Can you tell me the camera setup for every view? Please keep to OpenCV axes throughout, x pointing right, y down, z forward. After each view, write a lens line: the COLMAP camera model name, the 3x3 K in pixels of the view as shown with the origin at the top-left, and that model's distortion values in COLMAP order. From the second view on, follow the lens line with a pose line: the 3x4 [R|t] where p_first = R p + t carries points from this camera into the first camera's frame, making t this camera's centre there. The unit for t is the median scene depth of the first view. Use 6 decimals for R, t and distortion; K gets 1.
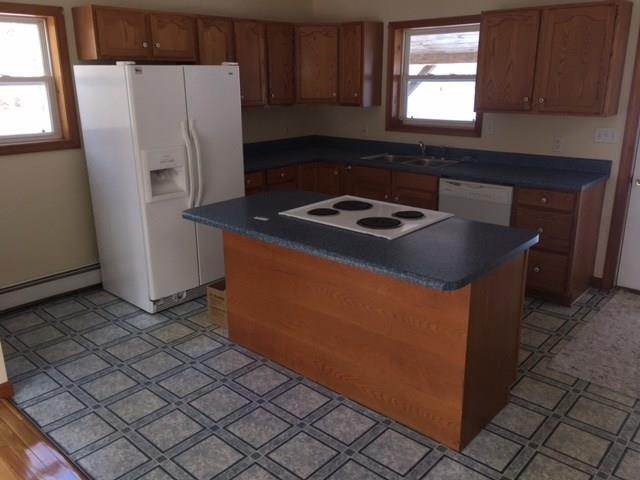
lens RADIAL K [[535.9, 0, 320.0], [0, 535.9, 240.0], [0, 0, 1]] dist [0.048931, 0.000671]
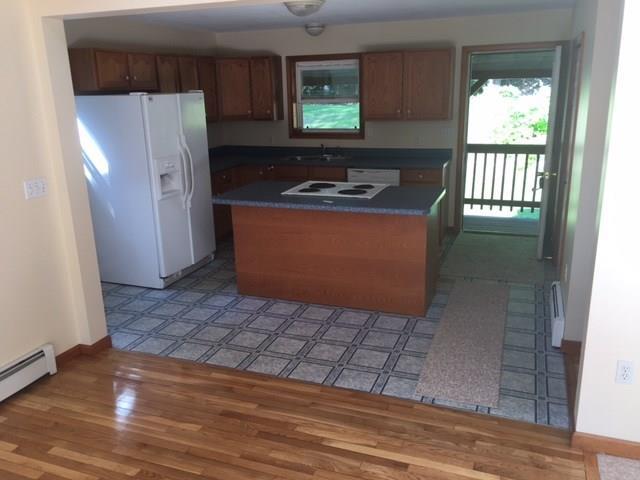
lens RADIAL K [[535.9, 0, 320.0], [0, 535.9, 240.0], [0, 0, 1]] dist [0.048931, 0.000671]
pose [[0.933444, -0.115726, 0.339544, -0.375807], [0.124594, 0.992198, -0.004352, 0.073596], [-0.336391, 0.046368, 0.940580, -0.311848]]
